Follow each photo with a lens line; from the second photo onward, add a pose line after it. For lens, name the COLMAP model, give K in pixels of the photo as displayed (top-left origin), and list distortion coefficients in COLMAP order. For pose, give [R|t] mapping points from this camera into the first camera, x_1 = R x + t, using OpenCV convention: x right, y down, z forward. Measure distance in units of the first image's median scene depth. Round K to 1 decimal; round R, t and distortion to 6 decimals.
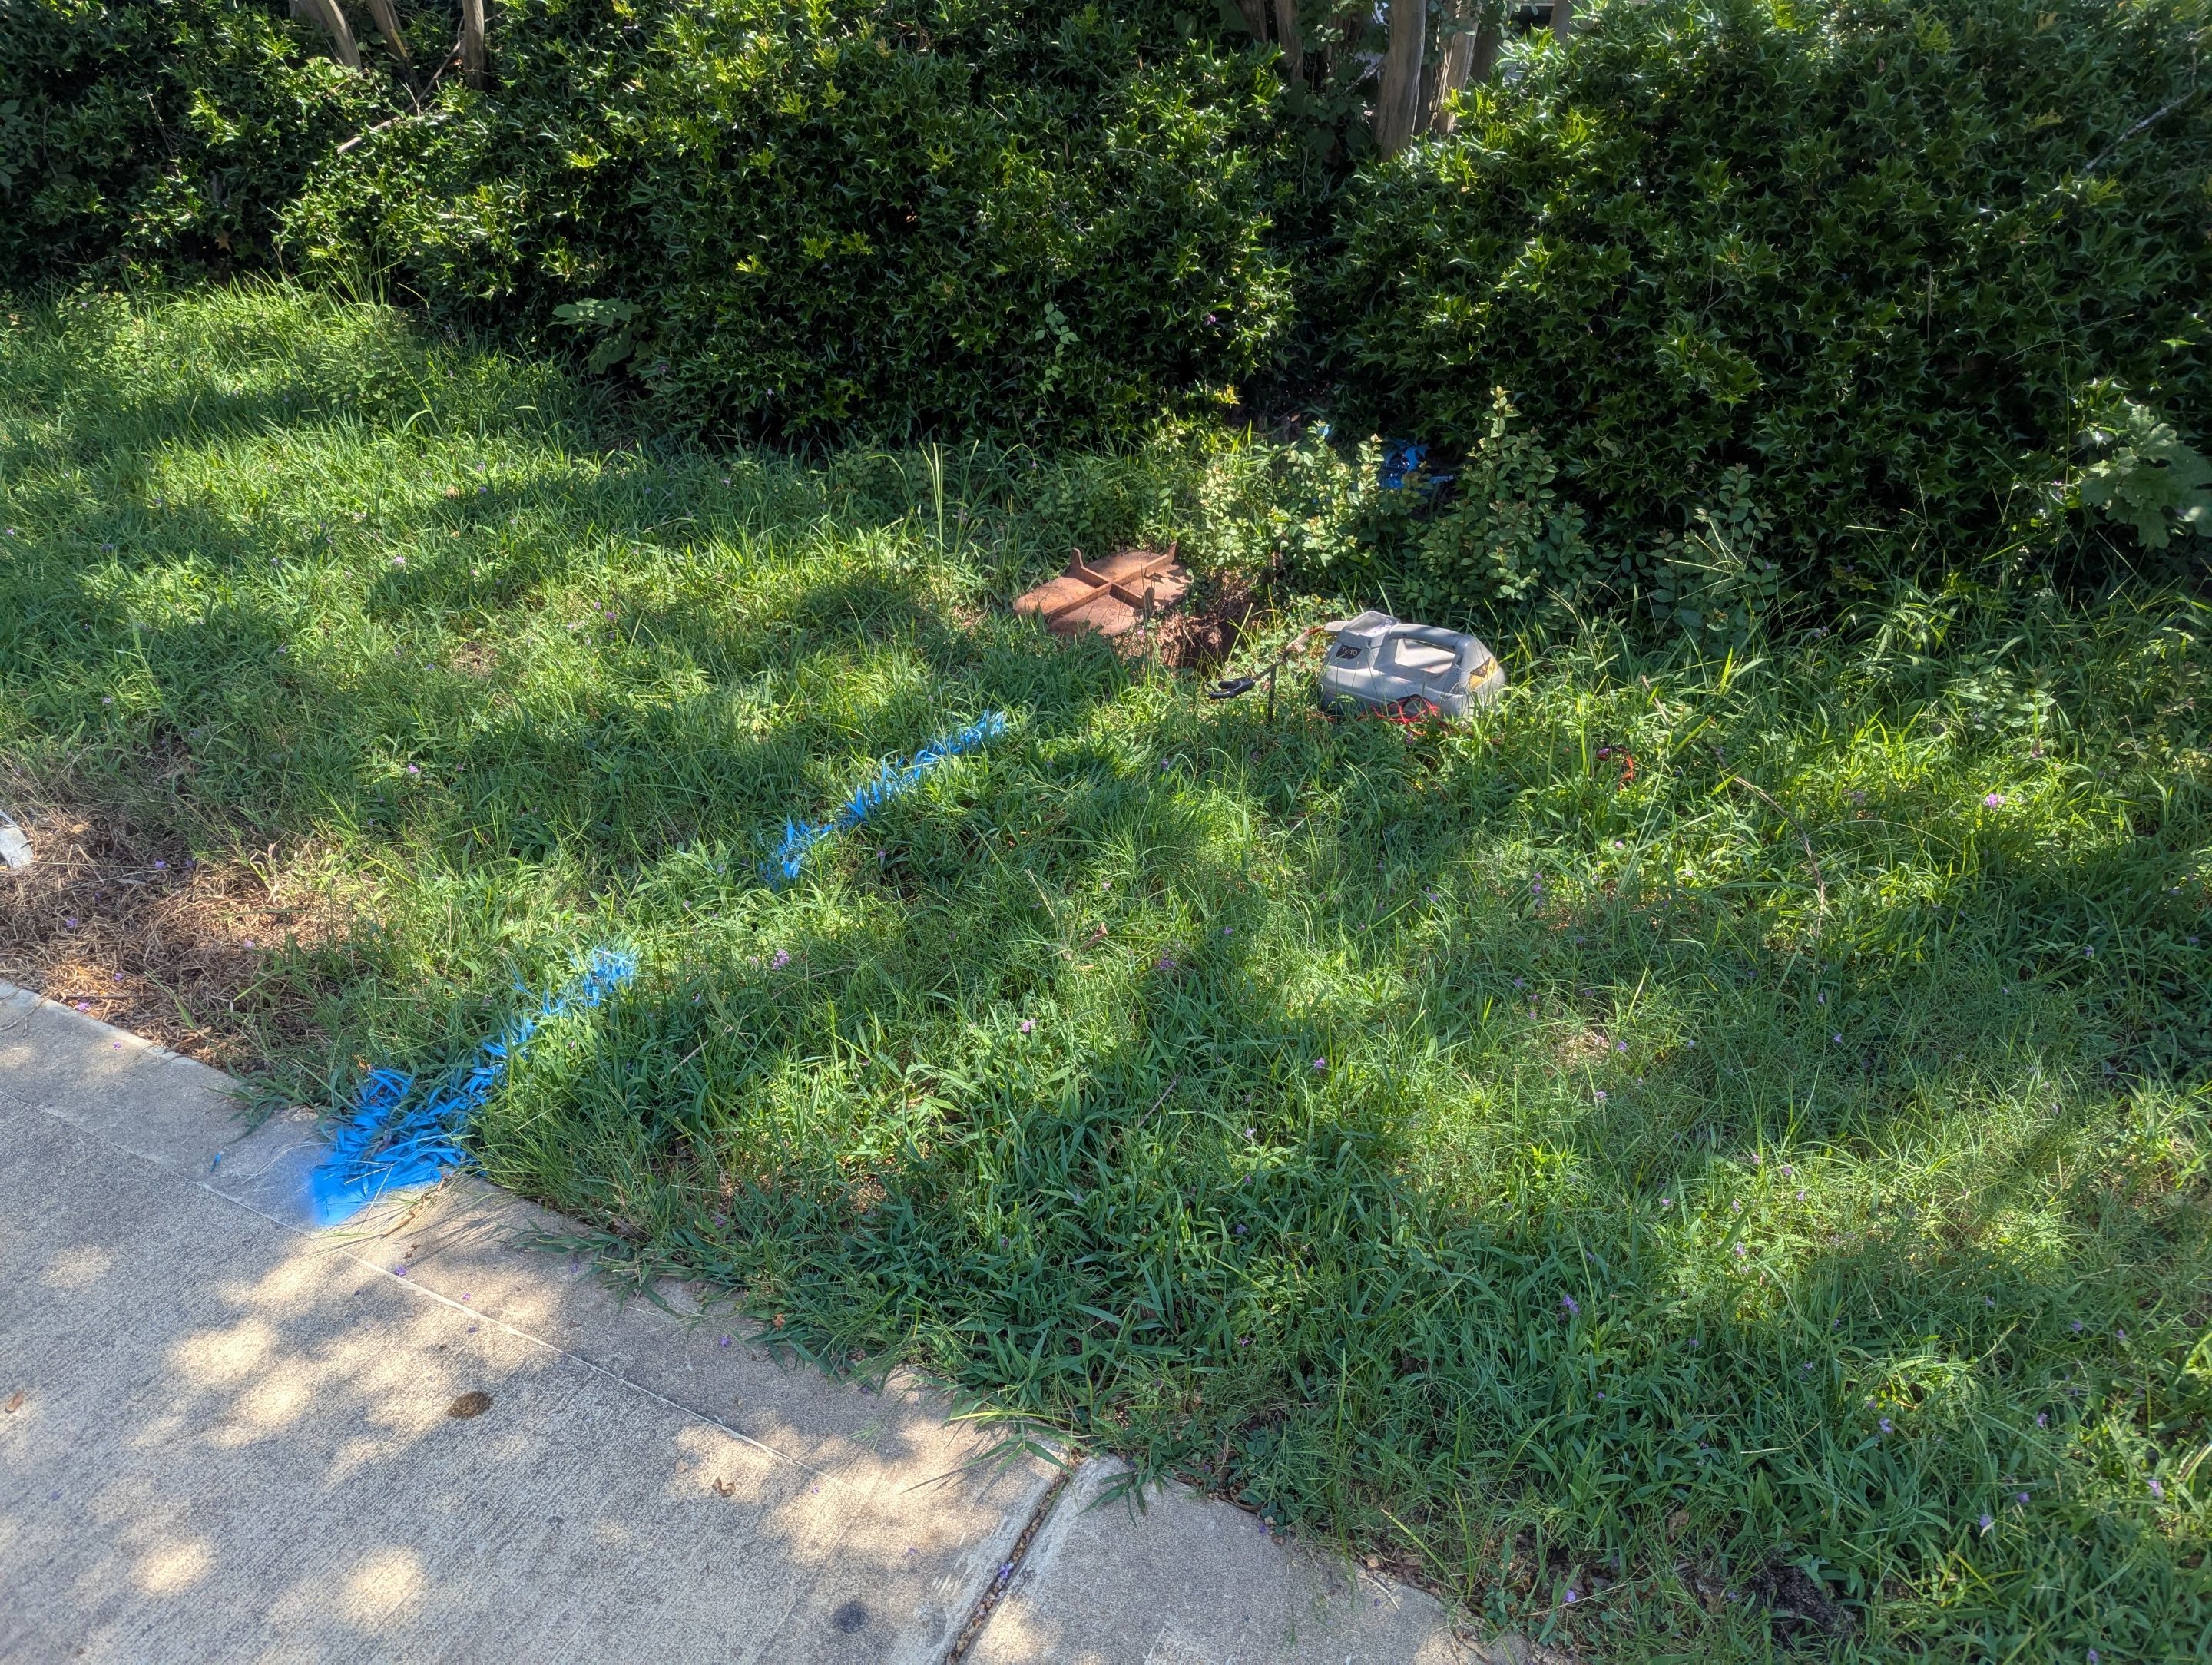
lens RADIAL K [[1610.6, 0, 1076.0], [0, 1610.6, 833.2], [0, 0, 1]] dist [0.047901, -0.038966]
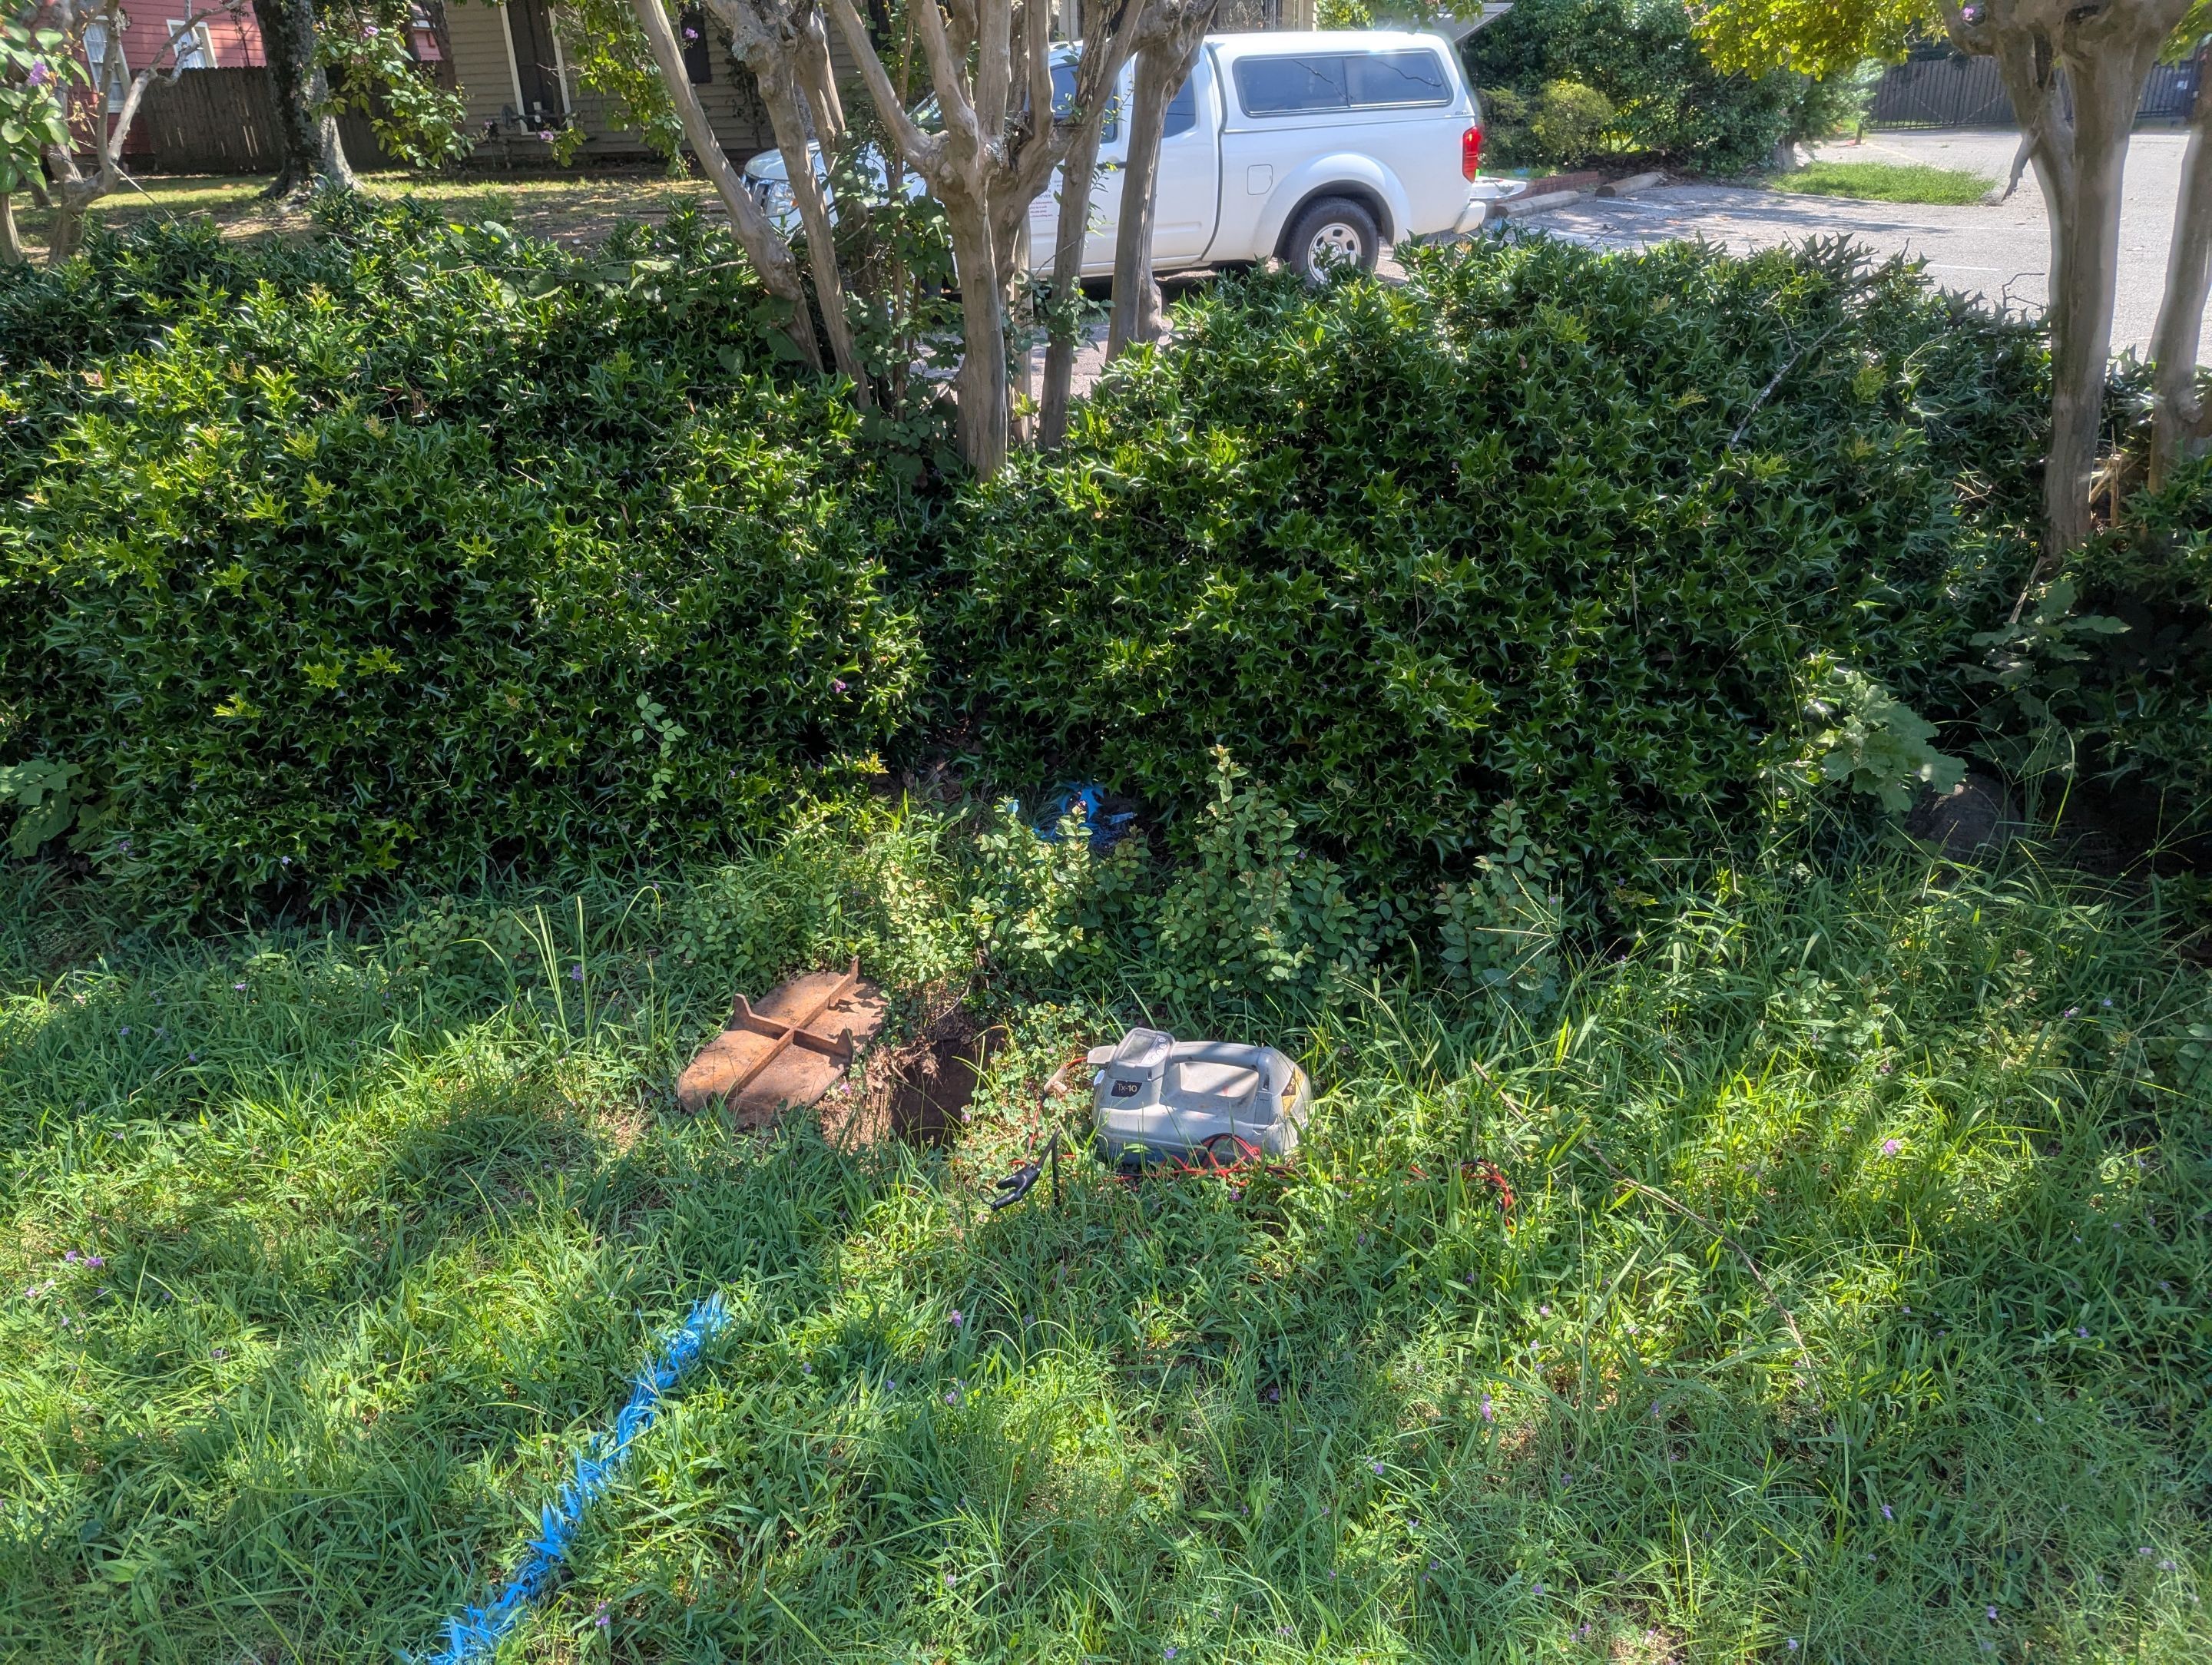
lens RADIAL K [[1585.4, 0, 1087.4], [0, 1585.4, 825.2], [0, 0, 1]] dist [0.066189, -0.074795]
pose [[0.944007, -0.171237, 0.282010, -0.044421], [0.207931, 0.972430, -0.105570, -0.136067], [-0.256157, 0.158297, 0.953586, 0.185630]]
